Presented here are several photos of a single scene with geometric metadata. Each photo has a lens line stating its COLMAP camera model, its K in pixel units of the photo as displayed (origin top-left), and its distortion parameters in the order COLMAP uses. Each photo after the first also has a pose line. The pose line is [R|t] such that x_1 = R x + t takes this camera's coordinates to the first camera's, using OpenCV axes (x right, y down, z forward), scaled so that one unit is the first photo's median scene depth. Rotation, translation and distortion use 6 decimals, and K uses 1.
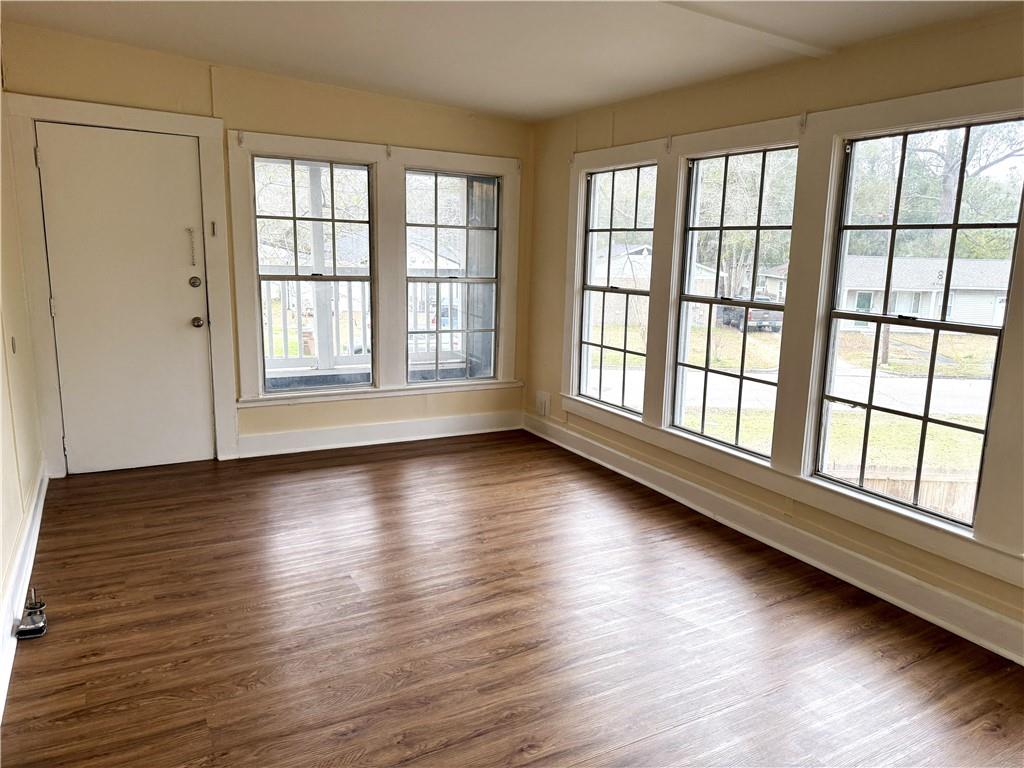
lens RADIAL K [[728.0, 0, 513.9], [0, 728.0, 388.4], [0, 0, 1]] dist [0.127845, -0.190393]
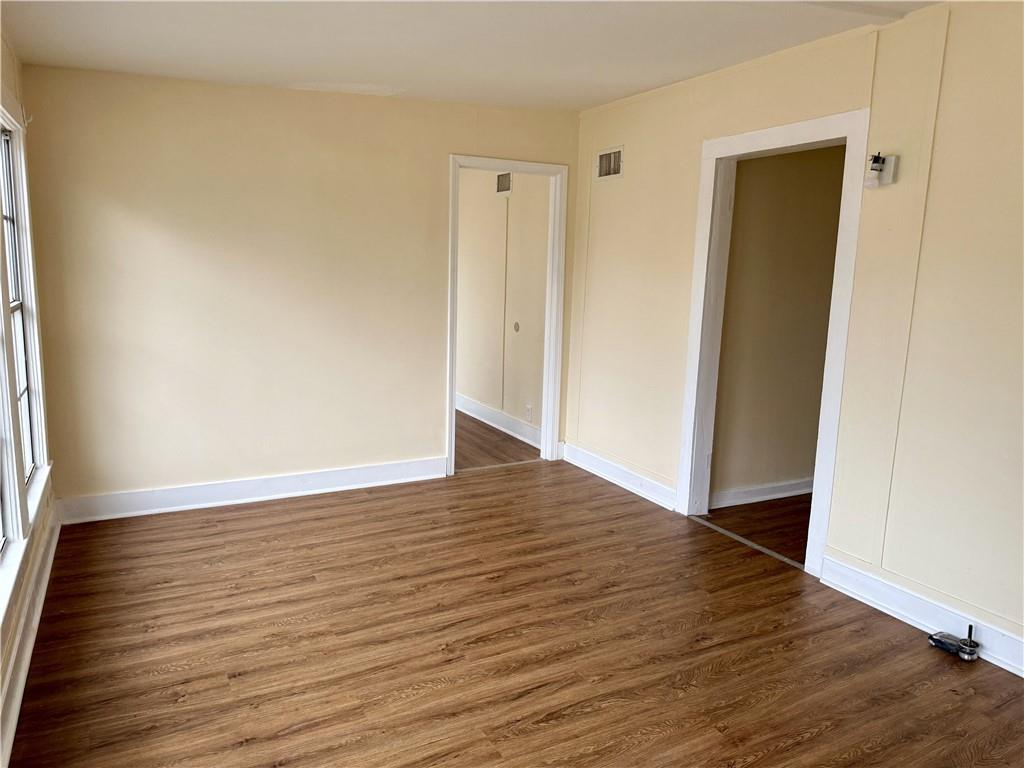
lens RADIAL K [[728.0, 0, 513.9], [0, 728.0, 388.4], [0, 0, 1]] dist [0.127845, -0.190393]
pose [[-0.998534, -0.053921, 0.004723, -0.003633], [-0.048880, 0.935767, 0.349216, -0.208764], [-0.023249, 0.348473, -0.937030, 1.075960]]
